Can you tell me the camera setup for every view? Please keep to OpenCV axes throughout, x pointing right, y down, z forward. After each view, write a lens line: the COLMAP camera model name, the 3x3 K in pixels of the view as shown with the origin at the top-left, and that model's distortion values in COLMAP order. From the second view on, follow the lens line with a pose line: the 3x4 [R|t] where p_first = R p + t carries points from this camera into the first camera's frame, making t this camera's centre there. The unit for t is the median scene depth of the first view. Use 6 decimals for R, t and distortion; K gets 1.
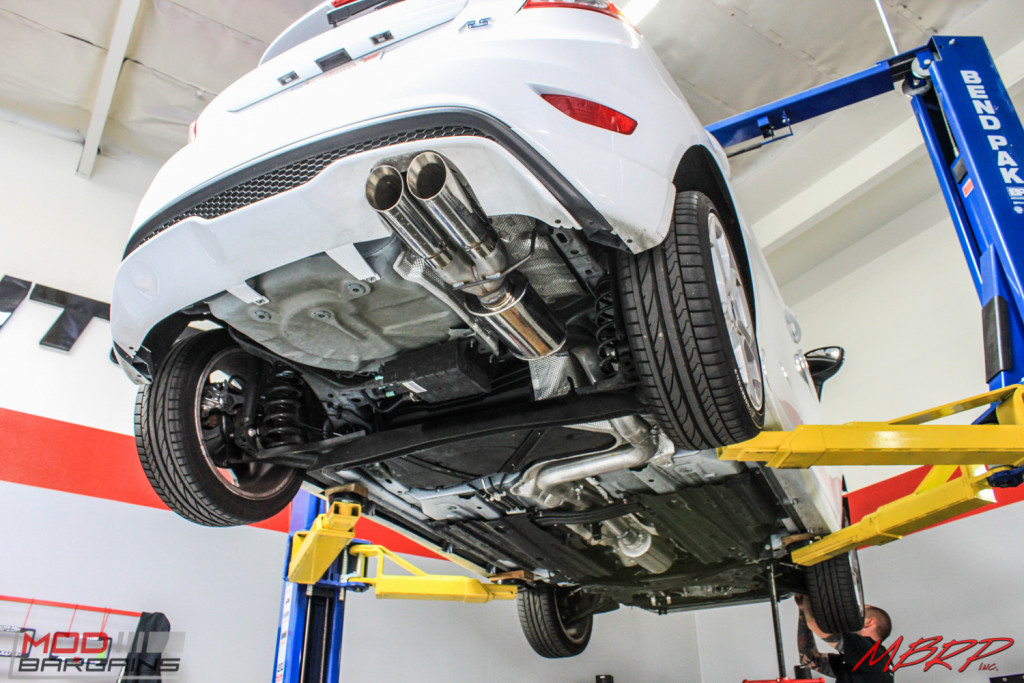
lens RADIAL K [[851.2, 0, 506.0], [0, 851.2, 341.2], [0, 0, 1]] dist [-0.147931, 0.126071]
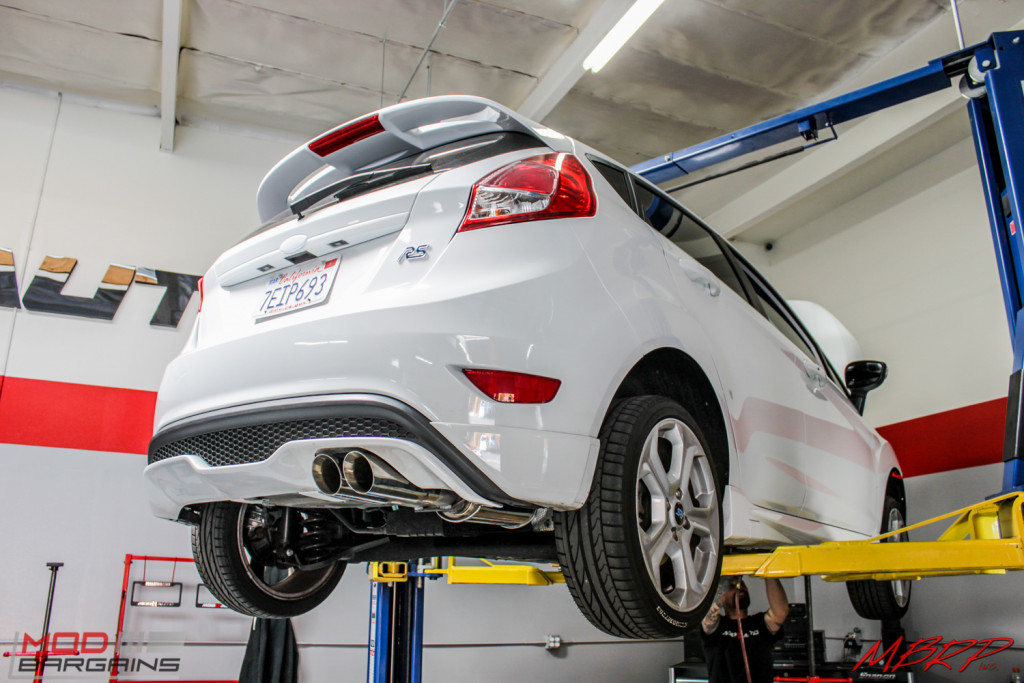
lens RADIAL K [[851.2, 0, 506.0], [0, 851.2, 341.2], [0, 0, 1]] dist [-0.147931, 0.126071]
pose [[0.984444, -0.041838, -0.170645, 0.140403], [0.079111, 0.972761, 0.217891, -0.281185], [0.156880, -0.228002, 0.960939, 0.000118]]
